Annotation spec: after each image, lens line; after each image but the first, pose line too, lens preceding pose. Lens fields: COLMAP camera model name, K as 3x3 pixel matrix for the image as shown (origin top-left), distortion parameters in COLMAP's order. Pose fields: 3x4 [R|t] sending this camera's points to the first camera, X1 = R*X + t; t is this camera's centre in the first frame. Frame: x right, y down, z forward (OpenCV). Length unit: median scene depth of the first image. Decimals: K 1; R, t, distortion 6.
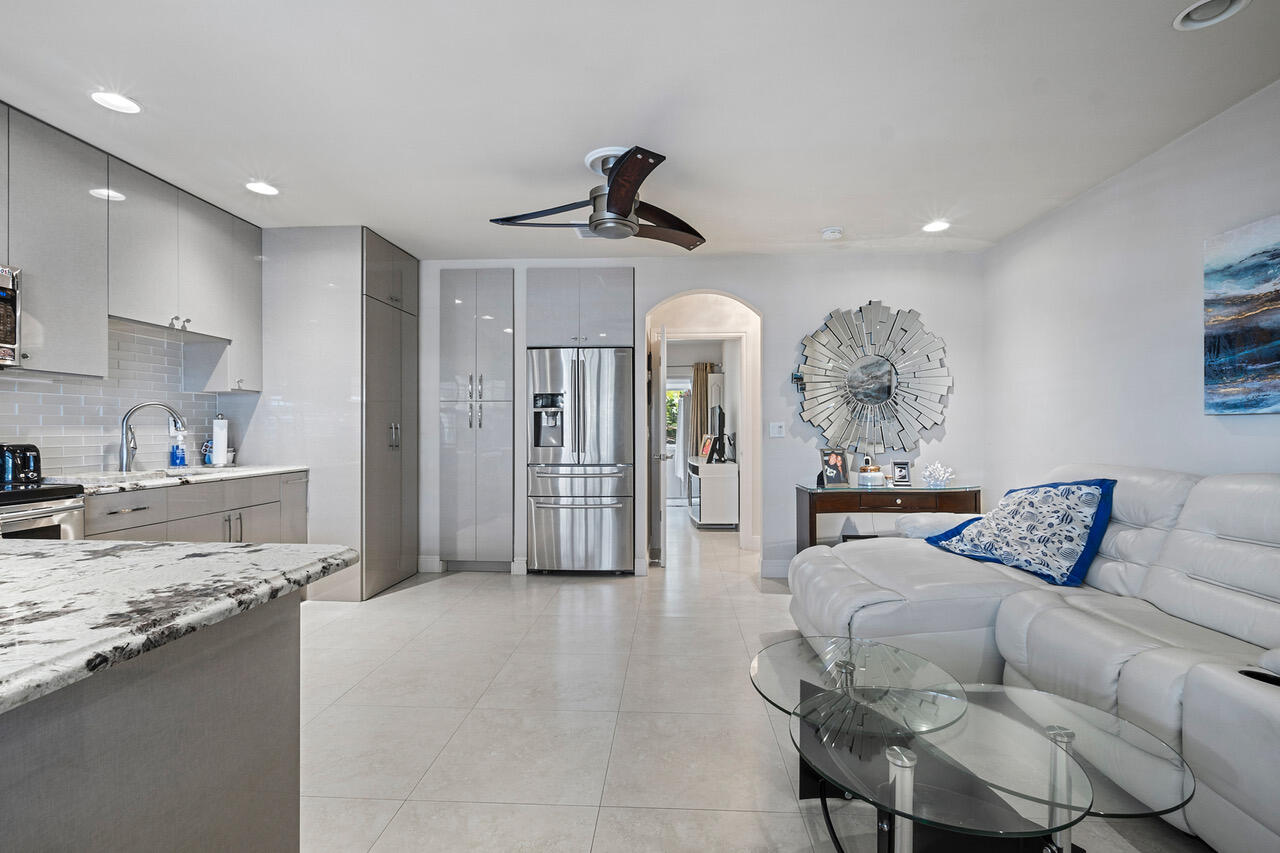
lens RADIAL K [[588.5, 0, 641.7], [0, 588.5, 429.4], [0, 0, 1]] dist [-0.007783, 0.001485]
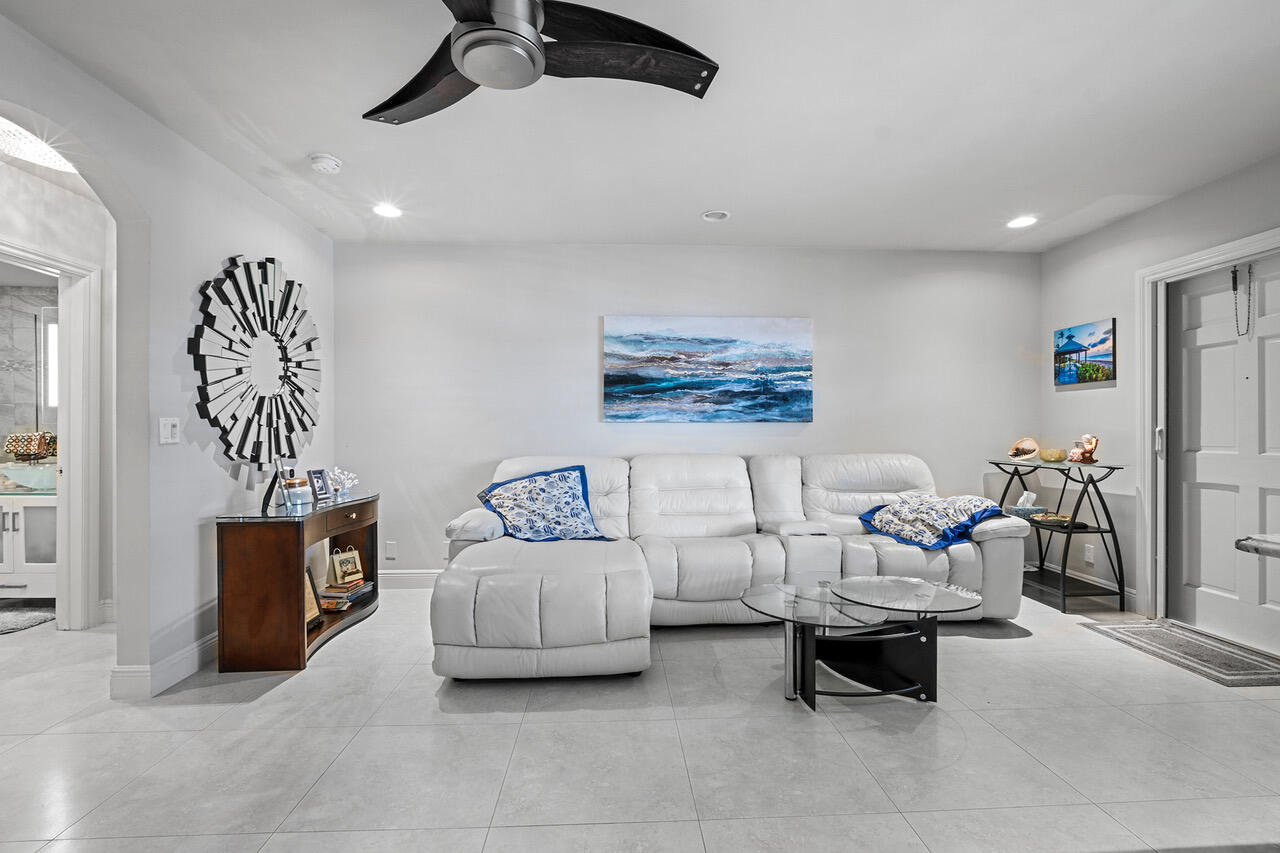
lens RADIAL K [[588.5, 0, 640.7], [0, 588.5, 431.4], [0, 0, 1]] dist [-0.007783, 0.001485]
pose [[-0.107204, 0.001137, 0.994236, -0.468073], [0.001068, 0.999999, -0.001029, 0.002664], [-0.994236, 0.000952, -0.107205, 0.717984]]
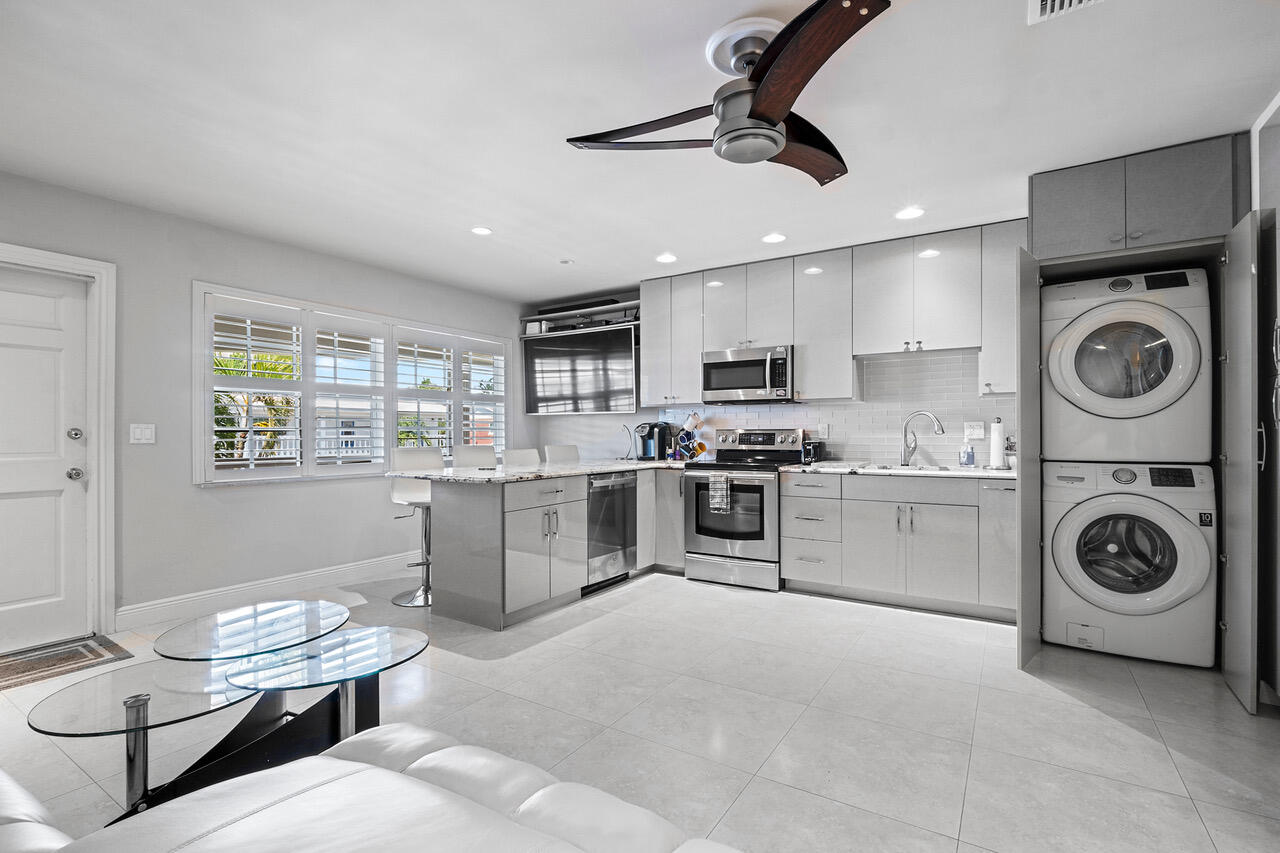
lens RADIAL K [[588.5, 0, 641.5], [0, 588.5, 430.0], [0, 0, 1]] dist [-0.007783, 0.001485]
pose [[-0.488046, -0.004502, -0.872807, 0.484695], [0.002701, 0.999974, -0.006669, 0.000476], [0.872814, -0.005612, -0.488021, 0.950702]]
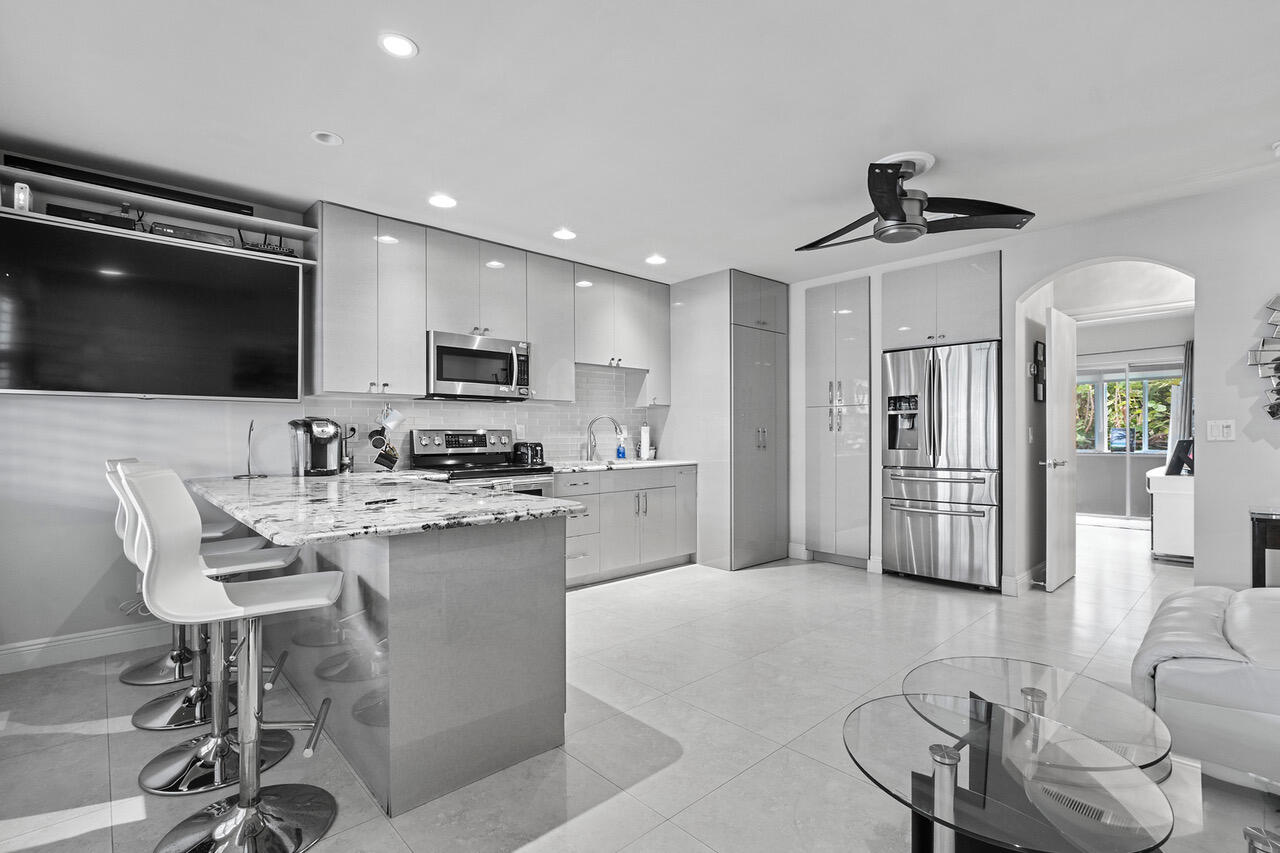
lens RADIAL K [[588.5, 0, 639.9], [0, 588.5, 437.7], [0, 0, 1]] dist [-0.007783, 0.001485]
pose [[0.719981, 0.000969, -0.693993, 0.256298], [0.005670, 0.999957, 0.007279, 0.000013], [0.693971, -0.009175, 0.719945, -0.031308]]
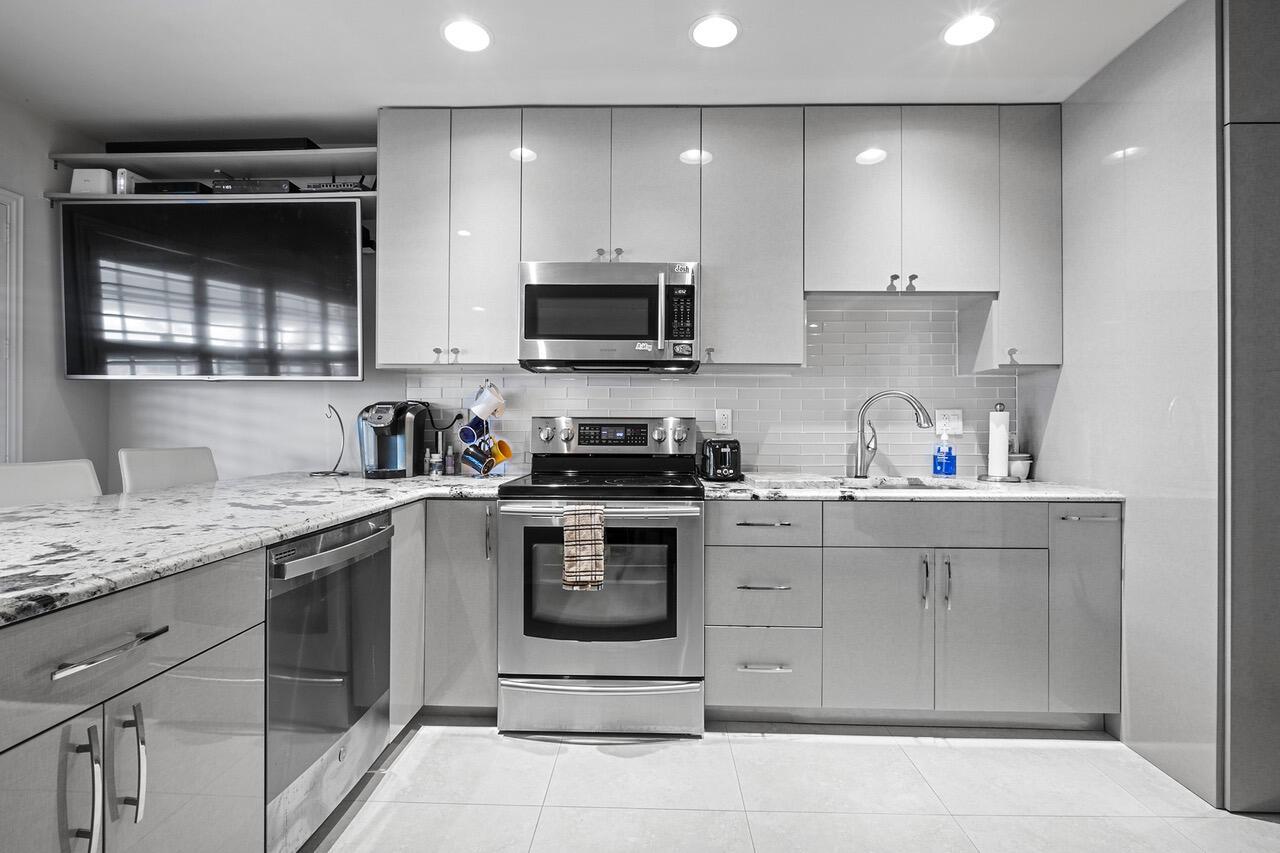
lens RADIAL K [[588.5, 0, 639.4], [0, 588.5, 422.7], [0, 0, 1]] dist [-0.007783, 0.001485]
pose [[0.029051, -0.006654, -0.999556, -0.044004], [-0.003989, 0.999969, -0.006773, 0.002516], [0.999570, 0.004184, 0.029023, 0.555327]]
